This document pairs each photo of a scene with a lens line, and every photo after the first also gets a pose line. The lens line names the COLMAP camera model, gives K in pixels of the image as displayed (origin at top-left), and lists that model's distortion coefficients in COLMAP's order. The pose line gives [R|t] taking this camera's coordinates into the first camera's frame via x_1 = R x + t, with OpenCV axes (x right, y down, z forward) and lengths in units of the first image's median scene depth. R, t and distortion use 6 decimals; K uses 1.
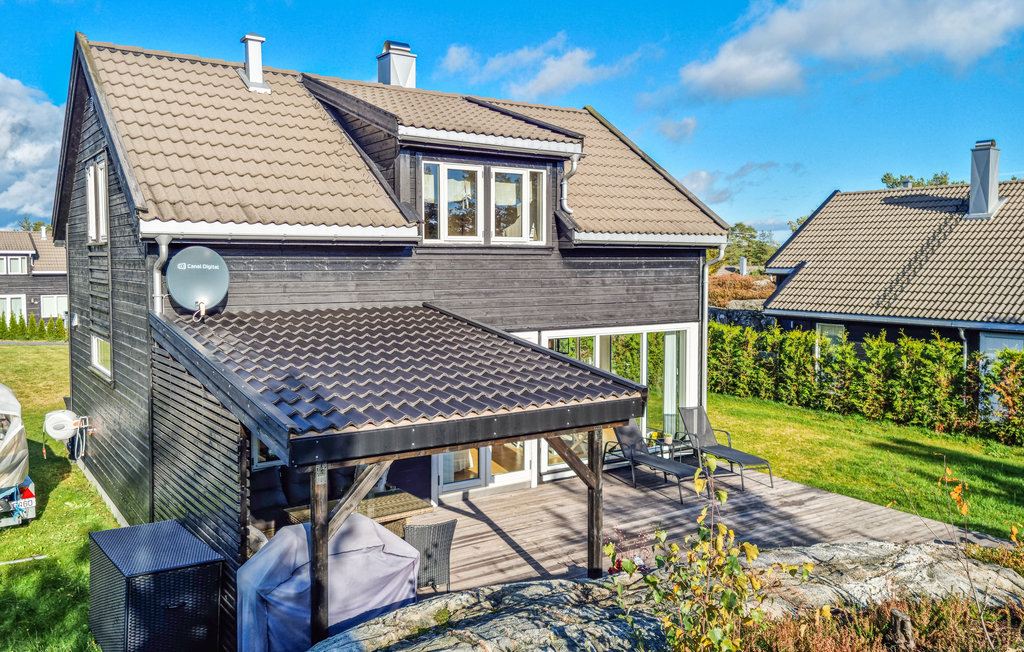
lens RADIAL K [[833.4, 0, 512.0], [0, 833.4, 326.0], [0, 0, 1]] dist [0.054727, 0.000388]
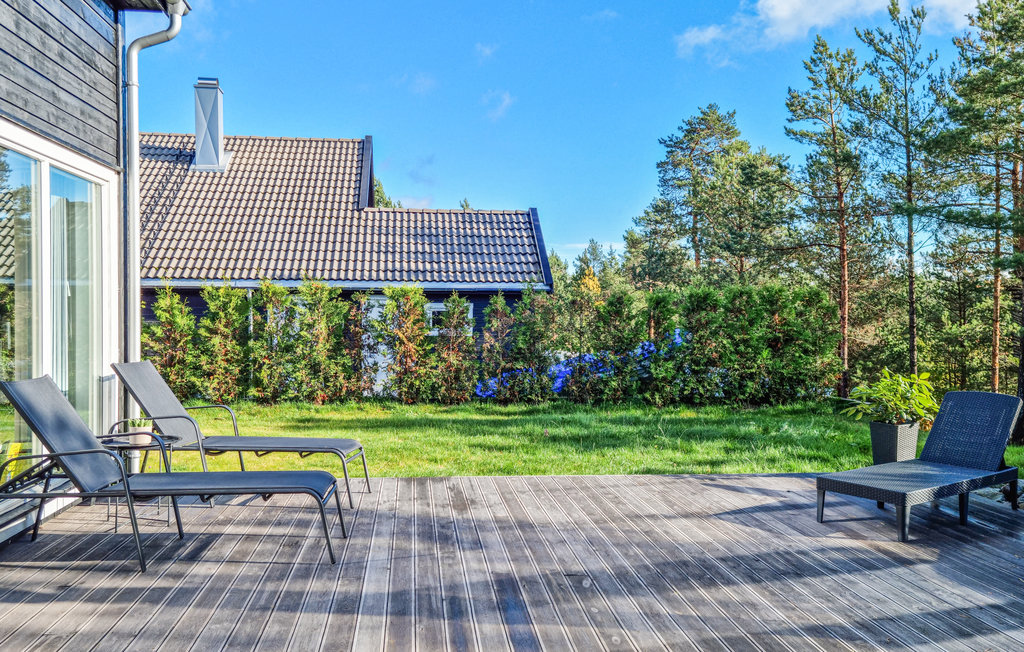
lens RADIAL K [[833.4, 0, 512.0], [0, 833.4, 326.0], [0, 0, 1]] dist [0.054727, 0.000388]
pose [[0.466224, -0.019882, 0.884443, -0.059418], [0.067903, 0.997602, -0.013368, 0.074554], [-0.882057, 0.066288, 0.466457, 0.482063]]
